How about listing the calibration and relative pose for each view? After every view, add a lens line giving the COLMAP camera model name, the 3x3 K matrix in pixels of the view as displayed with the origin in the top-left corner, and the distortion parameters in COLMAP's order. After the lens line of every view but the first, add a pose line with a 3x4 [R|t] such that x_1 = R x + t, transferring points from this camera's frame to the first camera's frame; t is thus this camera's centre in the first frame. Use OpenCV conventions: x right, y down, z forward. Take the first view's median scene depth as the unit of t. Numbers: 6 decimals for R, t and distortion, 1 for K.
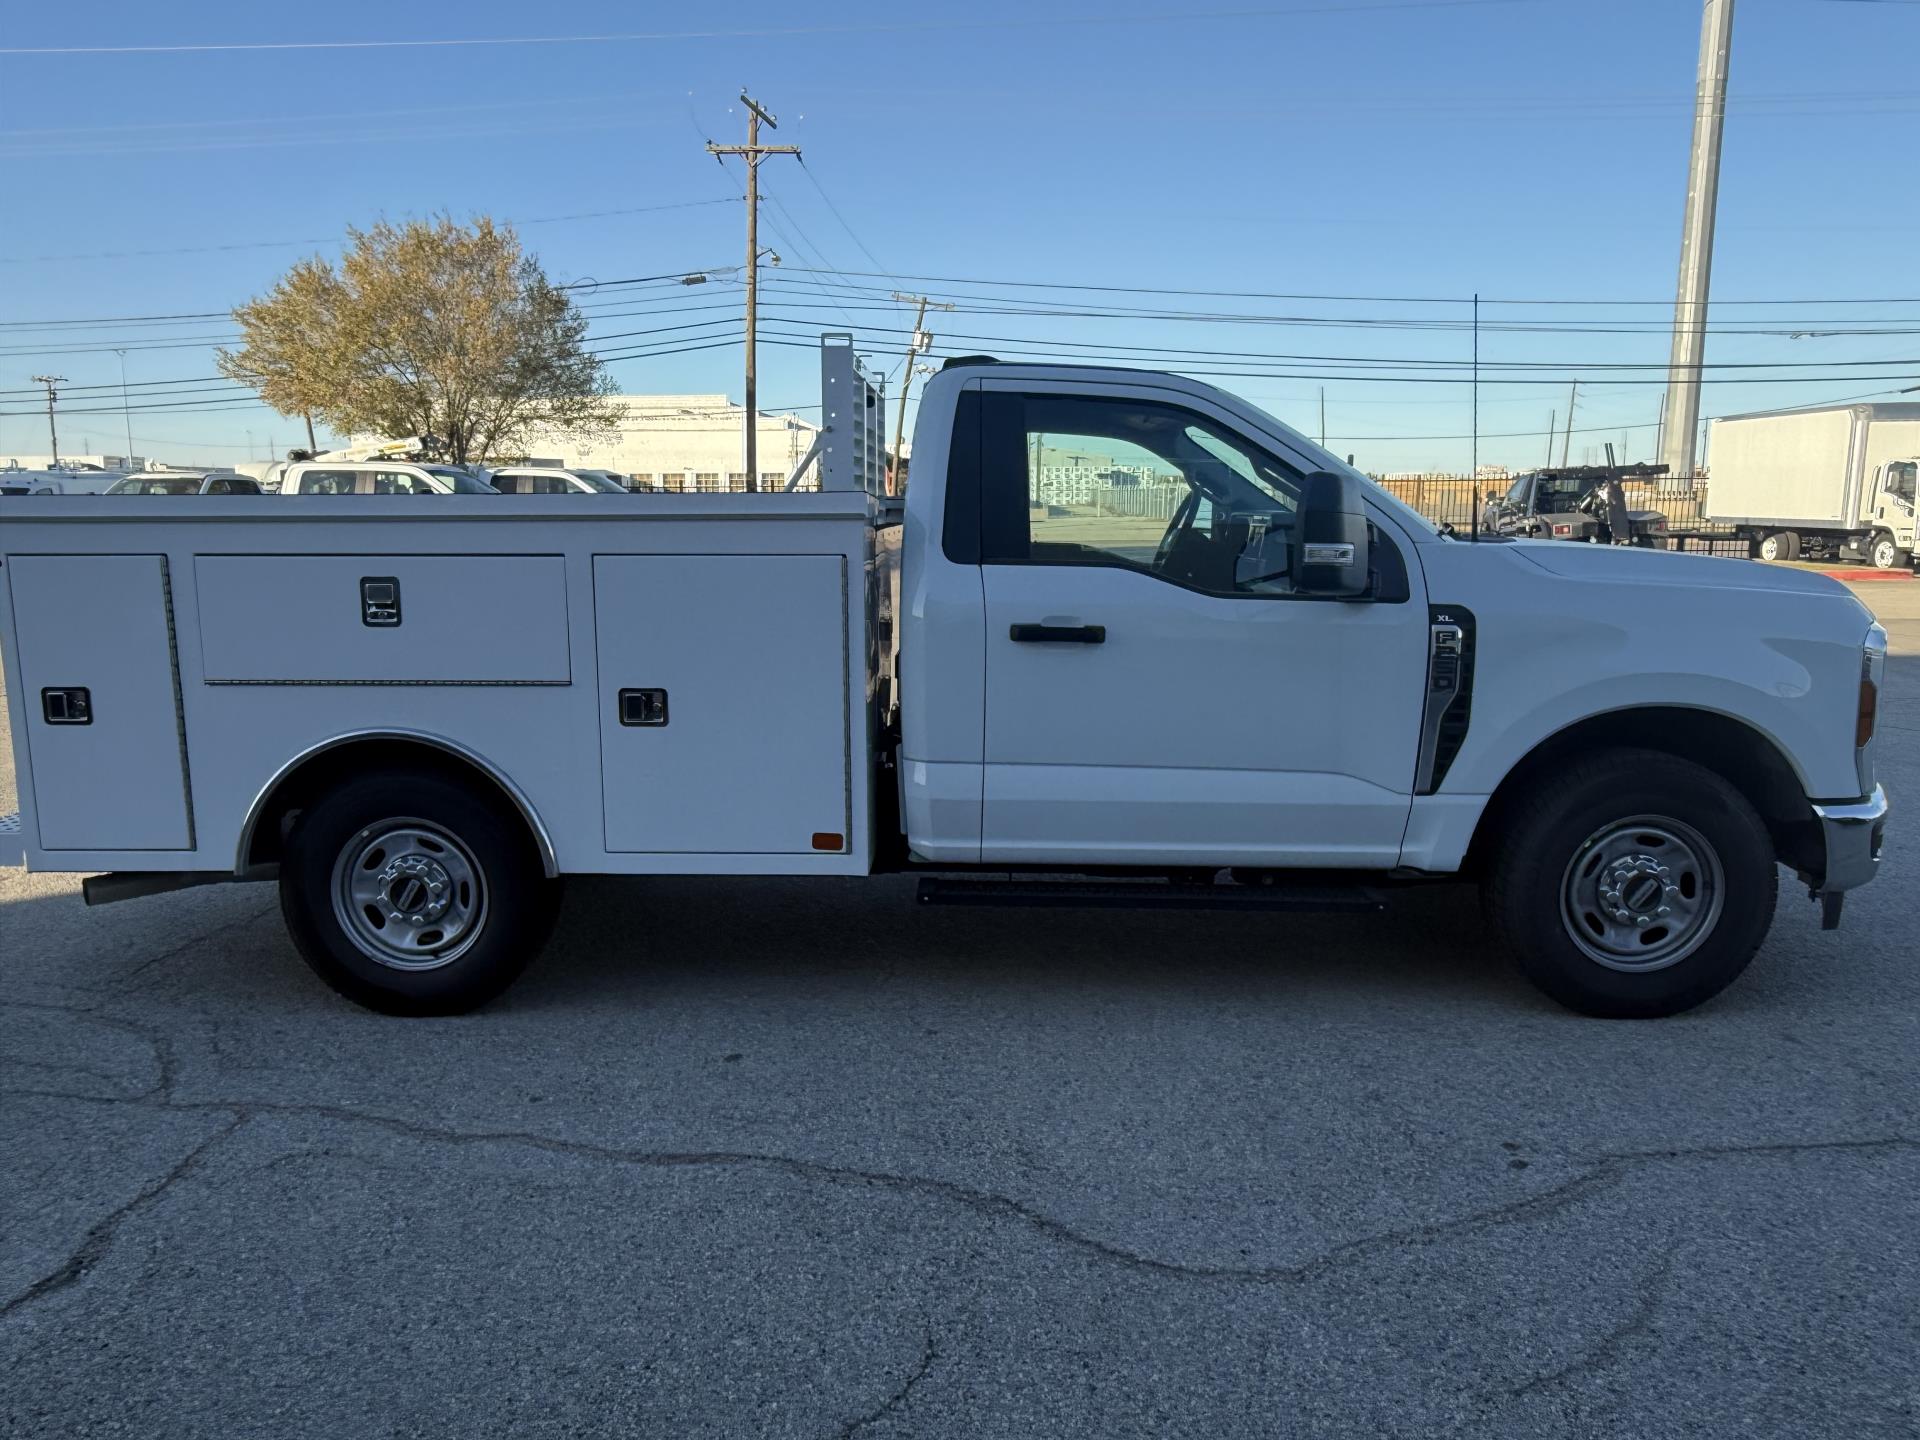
lens RADIAL K [[1301.7, 0, 960.0], [0, 1301.7, 720.0], [0, 0, 1]] dist [0.020653, -0.032798]
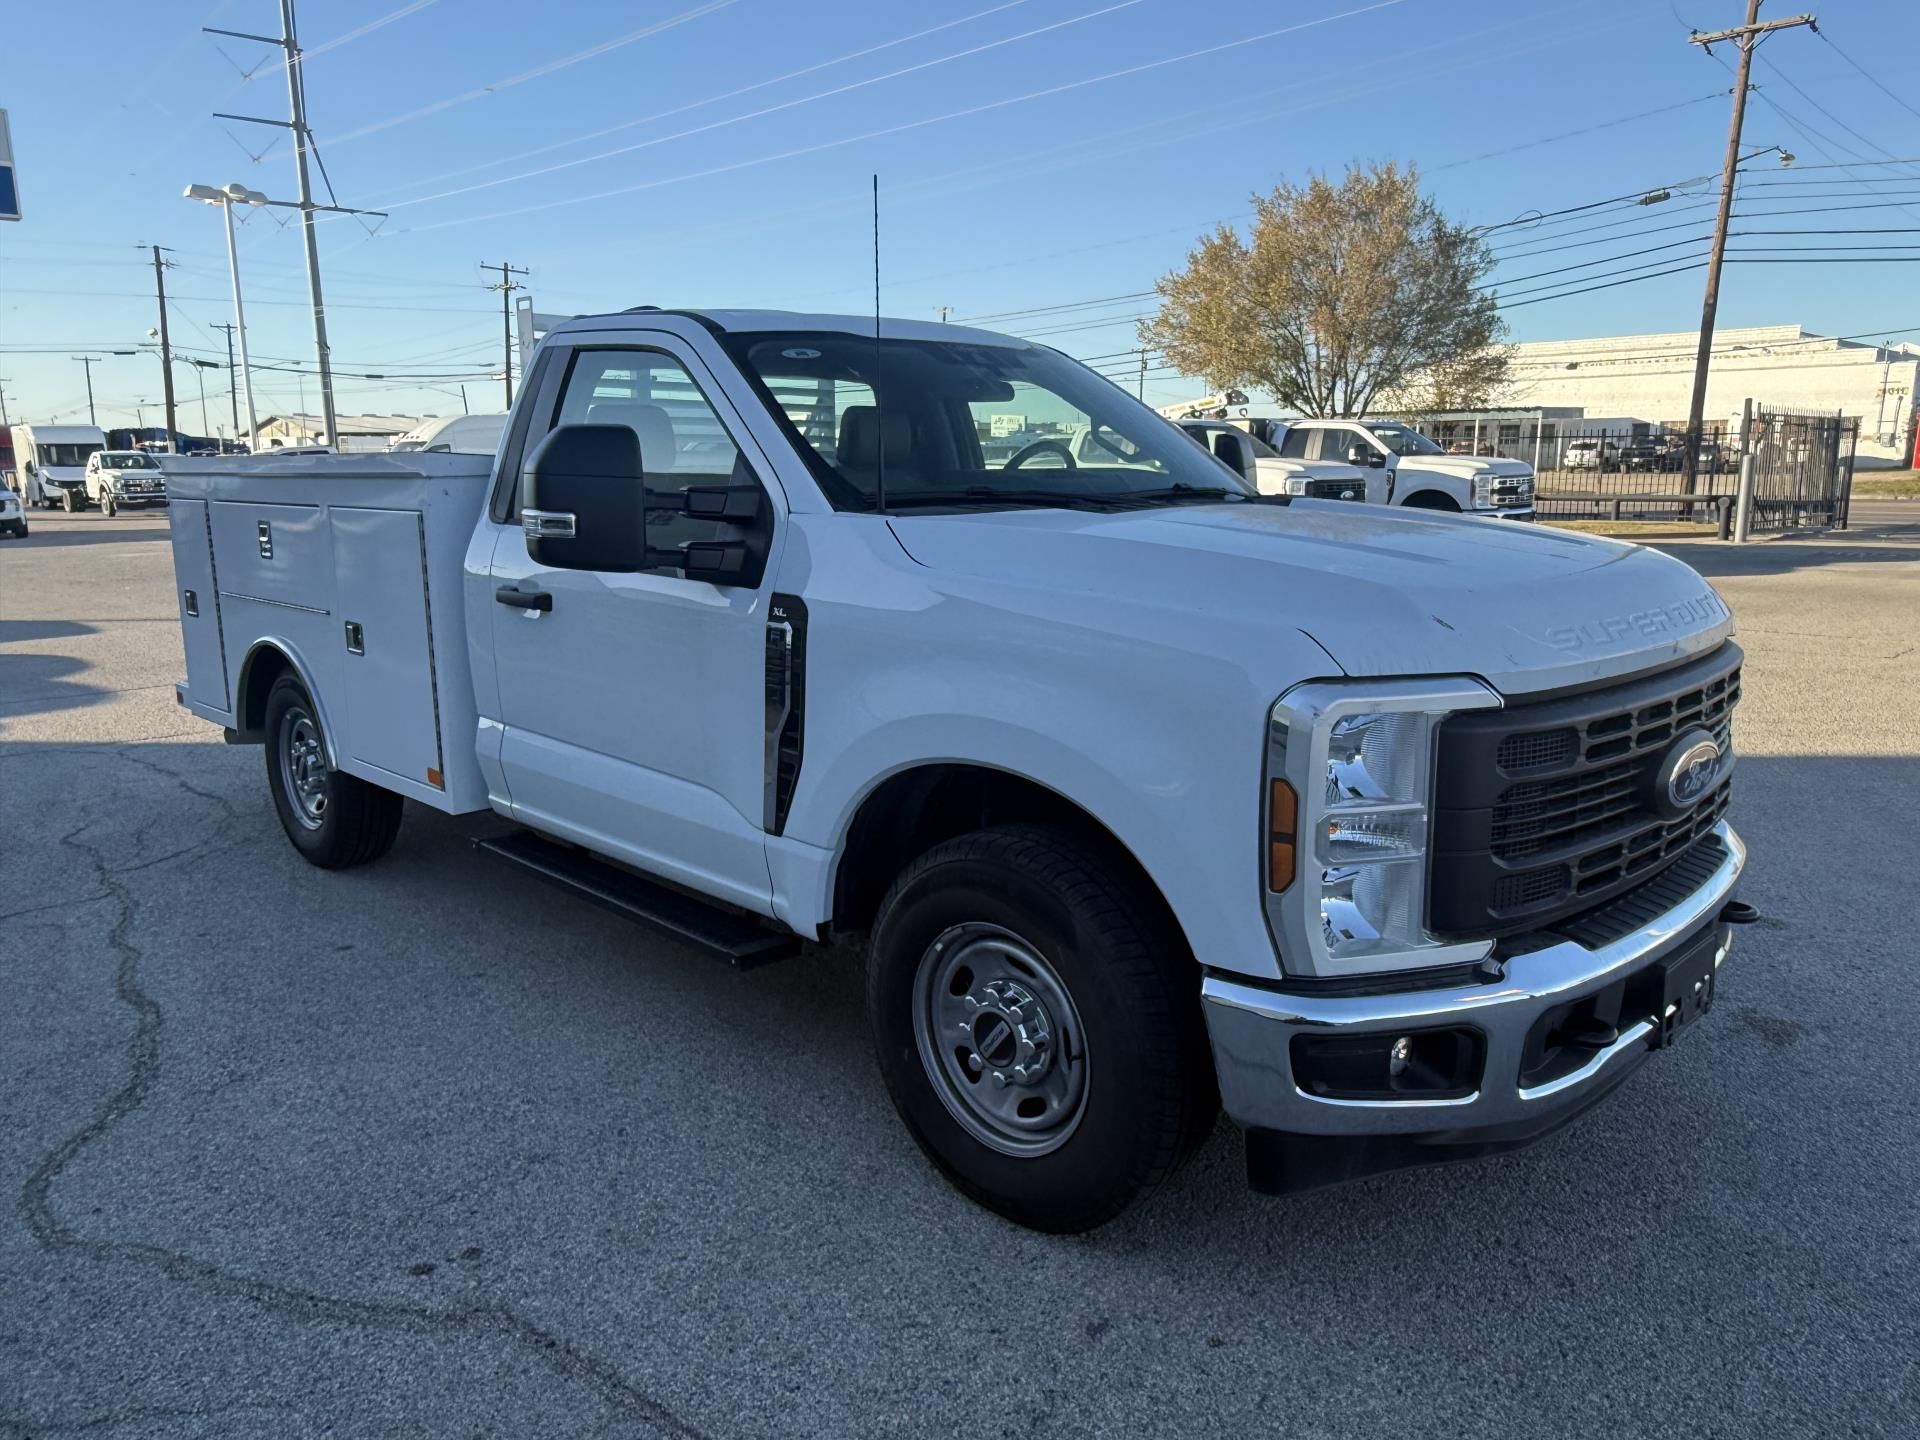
lens RADIAL K [[1316.7, 0, 968.5], [0, 1316.7, 713.8], [0, 0, 1]] dist [0.003792, 0.002397]
pose [[0.744214, 0.124917, -0.656157, 0.942382], [-0.105743, 0.992002, 0.068919, -0.081480], [0.659518, 0.018093, 0.751471, 0.470245]]
